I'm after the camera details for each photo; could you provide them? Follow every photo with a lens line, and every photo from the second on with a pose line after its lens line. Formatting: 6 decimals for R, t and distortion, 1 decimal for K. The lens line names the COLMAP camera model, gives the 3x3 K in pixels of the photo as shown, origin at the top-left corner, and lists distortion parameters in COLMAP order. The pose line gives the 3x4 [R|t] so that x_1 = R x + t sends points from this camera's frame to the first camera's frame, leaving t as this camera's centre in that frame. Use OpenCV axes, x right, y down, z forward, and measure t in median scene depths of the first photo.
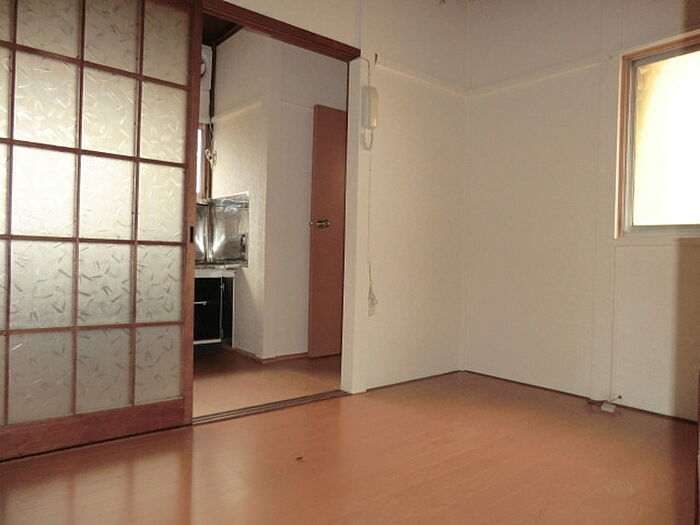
lens RADIAL K [[550.4, 0, 350.0], [0, 550.4, 262.5], [0, 0, 1]] dist [-0.143462, 0.417914]
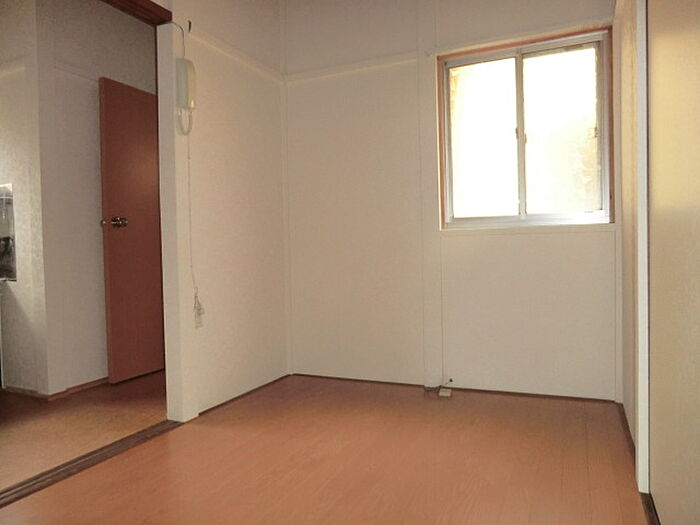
lens RADIAL K [[535.5, 0, 350.0], [0, 535.5, 262.5], [0, 0, 1]] dist [-0.004366, 0.002686]
pose [[0.906276, -0.057212, 0.418796, -0.094254], [0.052935, 0.998359, 0.021834, -0.012225], [-0.419358, 0.002381, 0.907818, 0.134975]]
